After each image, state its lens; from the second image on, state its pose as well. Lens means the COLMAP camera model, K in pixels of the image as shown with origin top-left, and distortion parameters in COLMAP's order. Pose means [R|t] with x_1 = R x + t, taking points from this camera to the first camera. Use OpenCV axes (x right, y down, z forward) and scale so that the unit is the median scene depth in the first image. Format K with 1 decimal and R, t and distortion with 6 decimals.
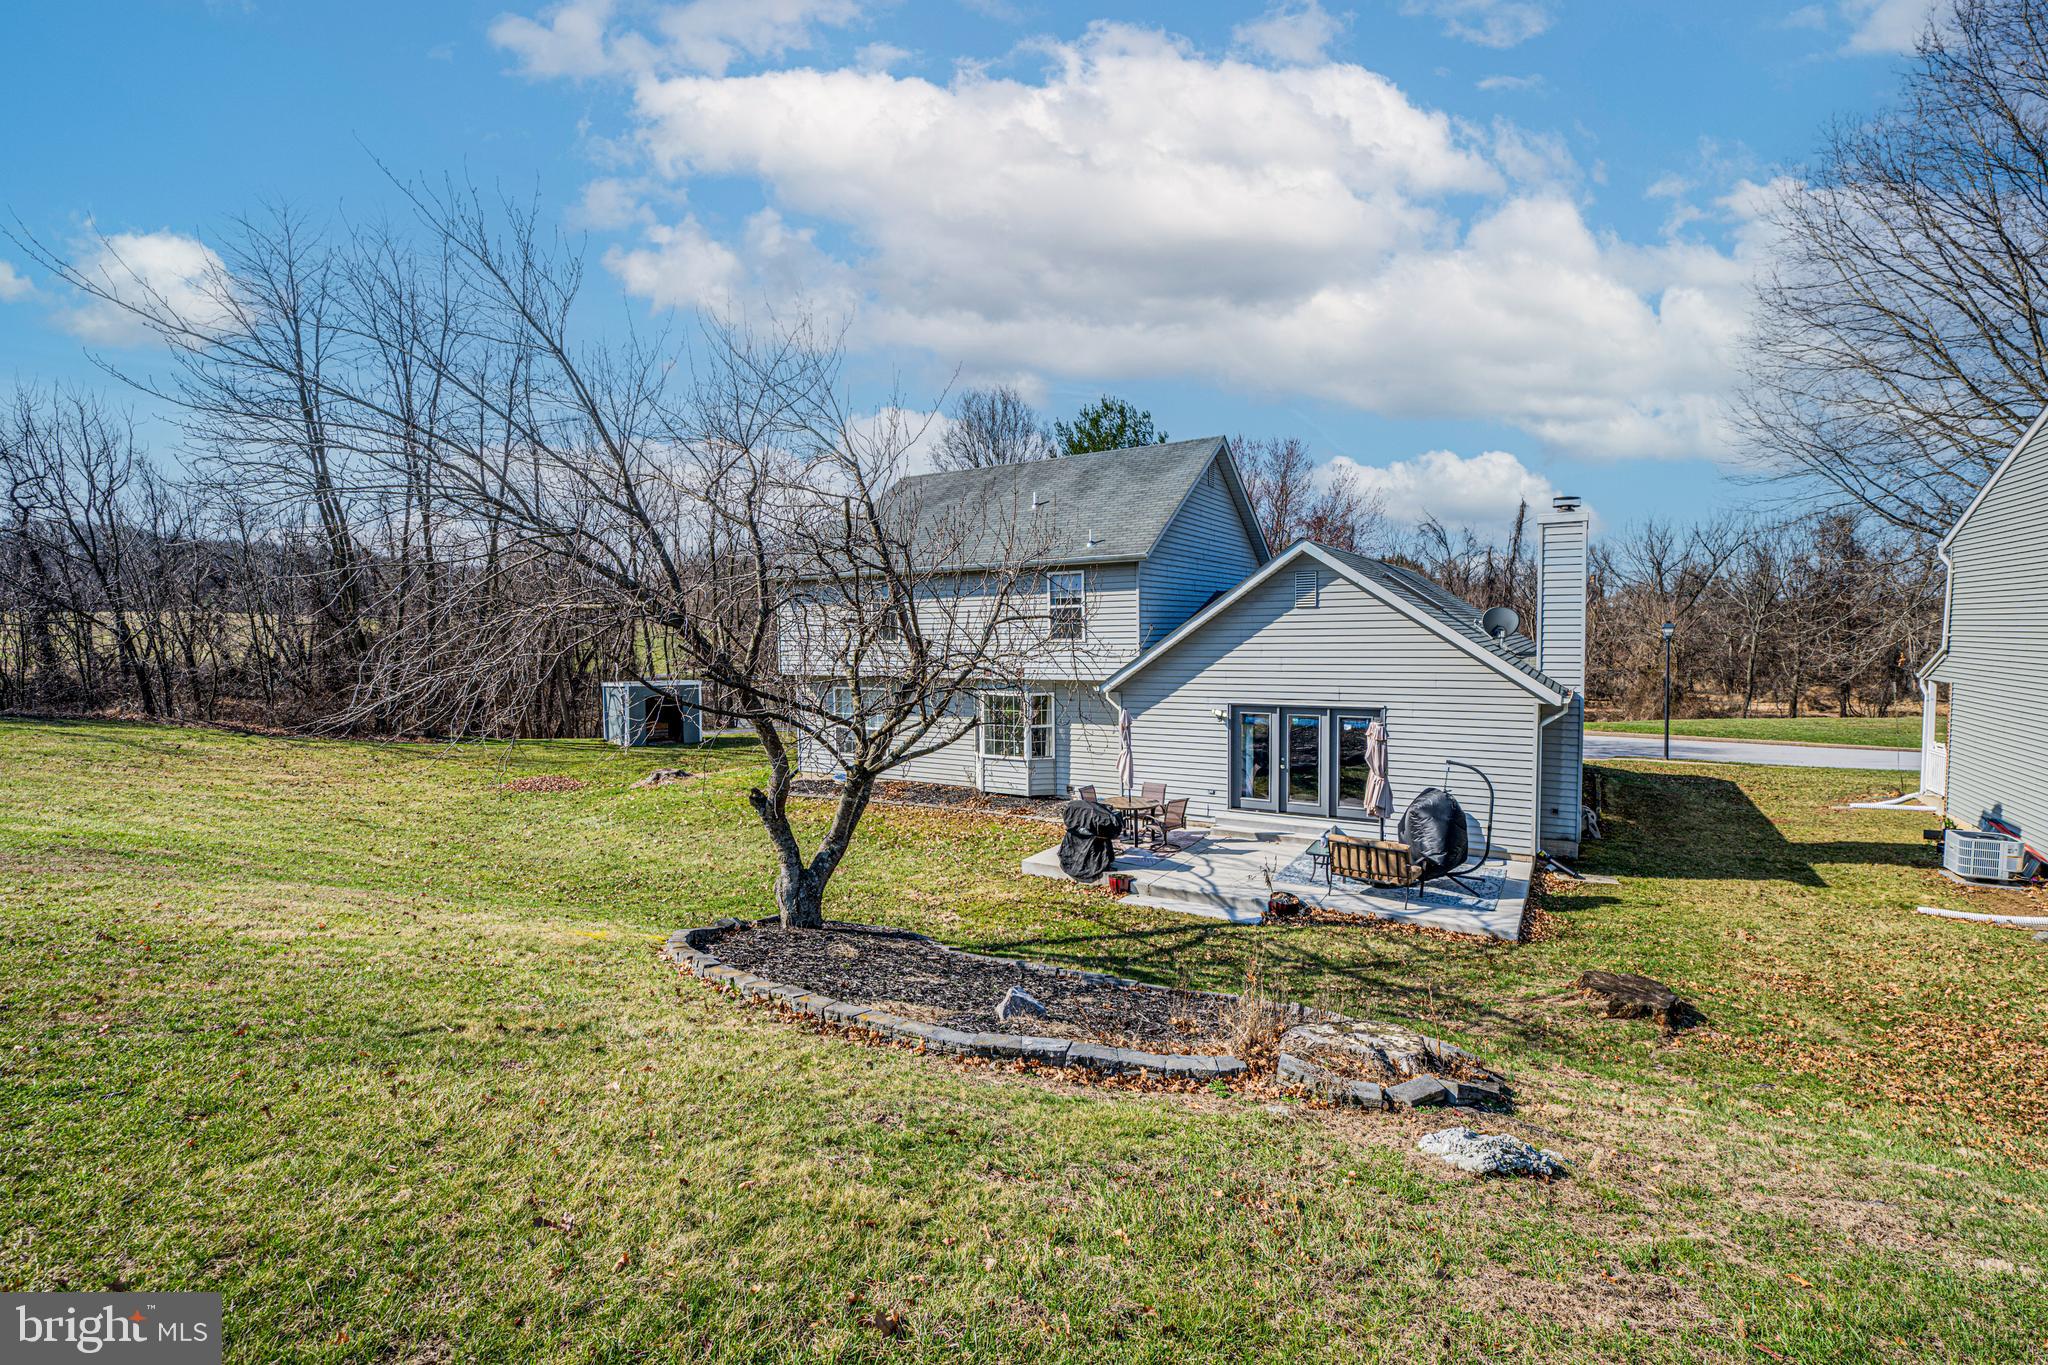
lens RADIAL K [[916.2, 0, 1024.0], [0, 916.2, 682.5], [0, 0, 1]] dist [0.001384, -0.006559]
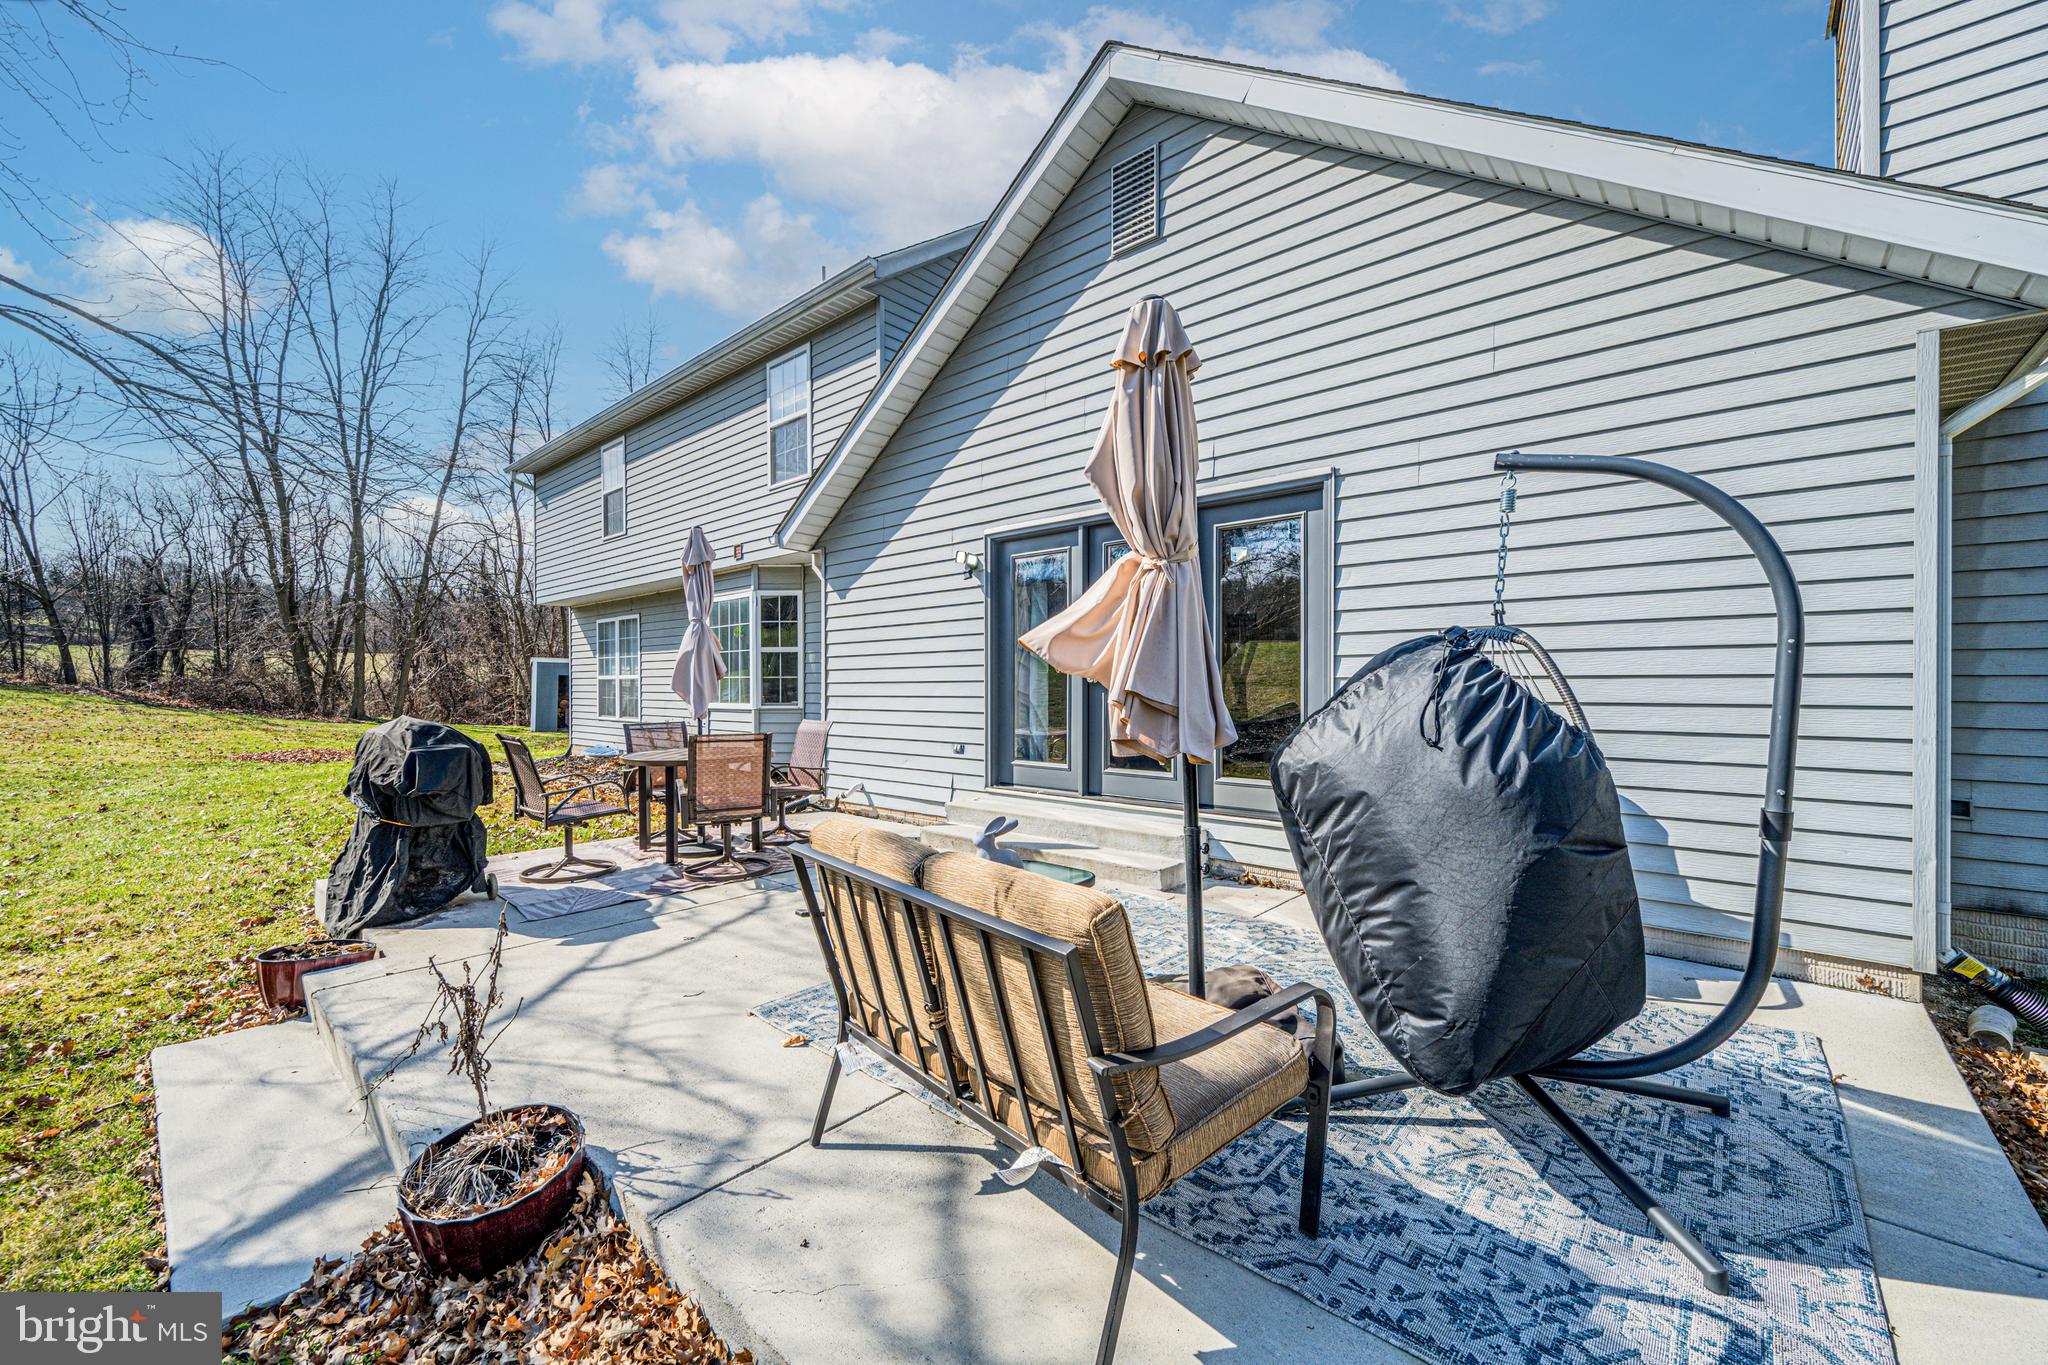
lens RADIAL K [[804.4, 0, 1027.5], [0, 804.4, 686.9], [0, 0, 1]] dist [0.000312, -0.000153]
pose [[0.984208, 0.011689, -0.176630, 0.419726], [-0.021129, 0.998441, -0.051663, 0.151558], [0.175751, 0.054579, 0.982921, 0.871286]]
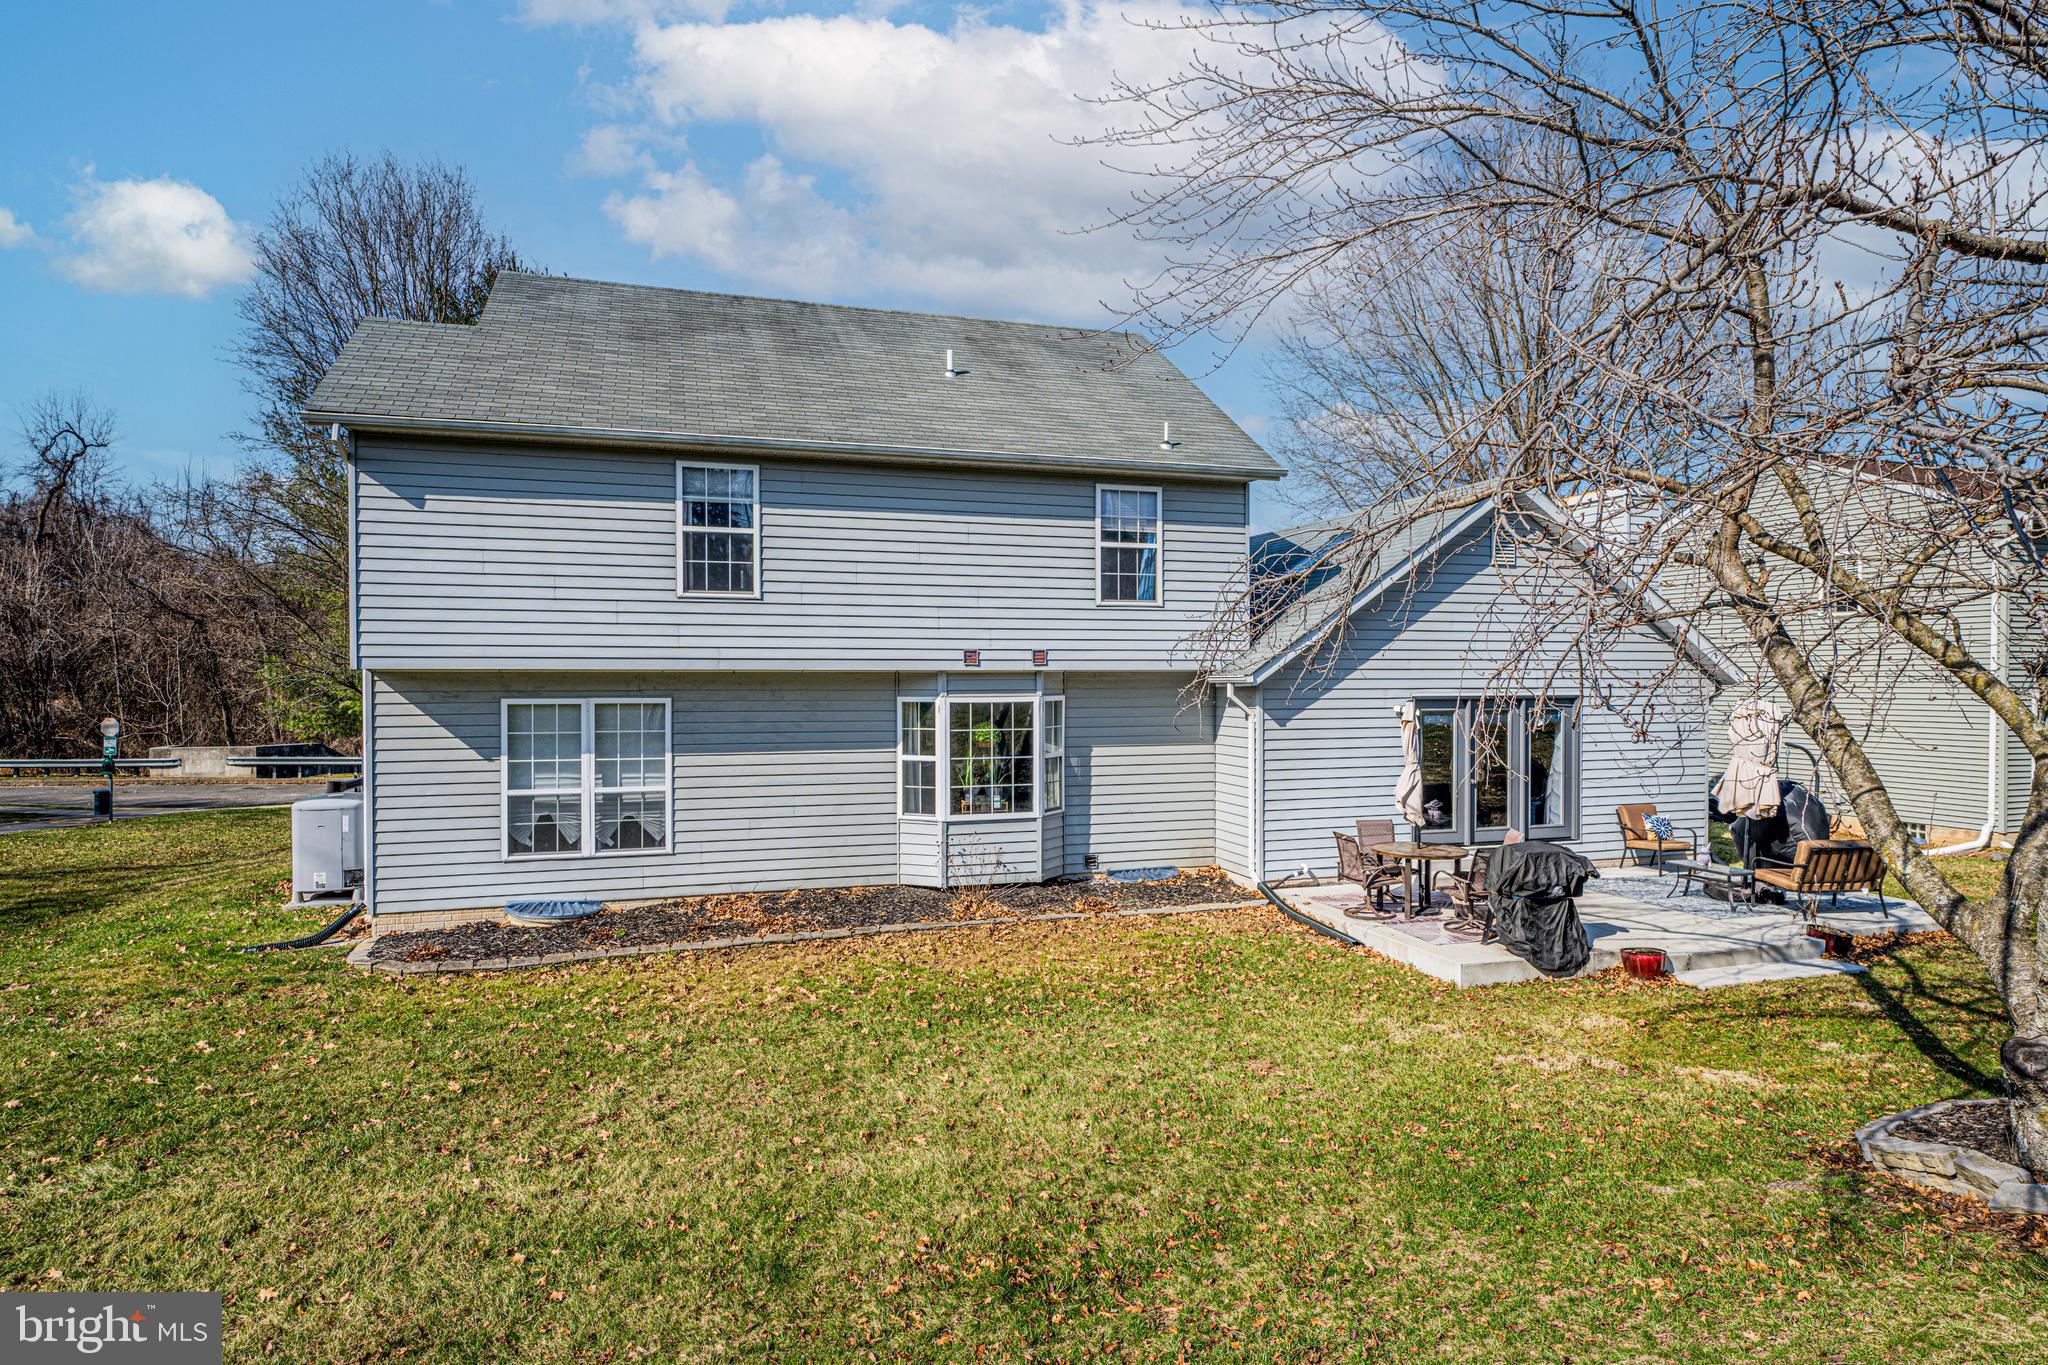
lens RADIAL K [[1122.5, 0, 1024.0], [0, 1122.5, 682.5], [0, 0, 1]] dist [-0.001121, -0.000958]
pose [[0.654139, 0.009564, 0.756314, -0.840245], [0.034272, 0.998518, -0.042269, 0.051668], [-0.755598, 0.053570, 0.652842, 0.904251]]
